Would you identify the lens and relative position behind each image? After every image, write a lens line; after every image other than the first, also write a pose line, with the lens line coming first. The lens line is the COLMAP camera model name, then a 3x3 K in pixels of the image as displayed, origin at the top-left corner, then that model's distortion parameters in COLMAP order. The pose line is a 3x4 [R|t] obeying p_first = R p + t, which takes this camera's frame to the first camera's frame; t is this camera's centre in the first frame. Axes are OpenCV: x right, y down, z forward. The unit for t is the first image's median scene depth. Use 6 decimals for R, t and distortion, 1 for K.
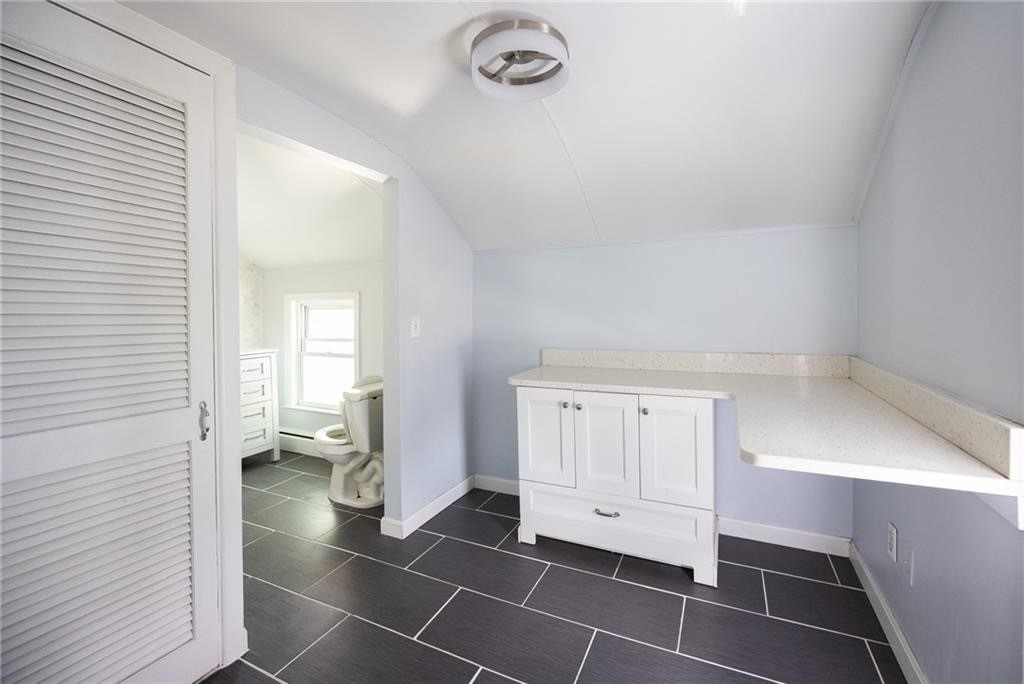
lens RADIAL K [[417.5, 0, 548.8], [0, 417.5, 324.1], [0, 0, 1]] dist [-0.008805, 0.000355]
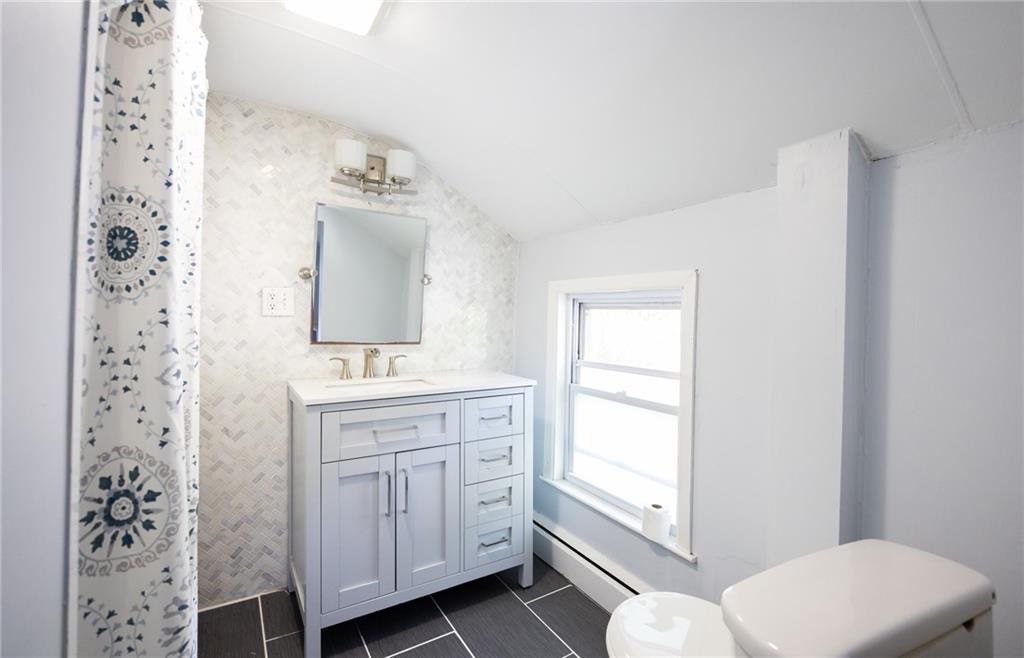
lens RADIAL K [[471.7, 0, 515.0], [0, 471.7, 324.8], [0, 0, 1]] dist [-0.000426, -0.000010]
pose [[0.810105, 0.026082, -0.585705, -0.304914], [-0.034396, 0.999404, -0.003069, -0.008865], [0.585275, 0.022632, 0.810519, 0.467241]]
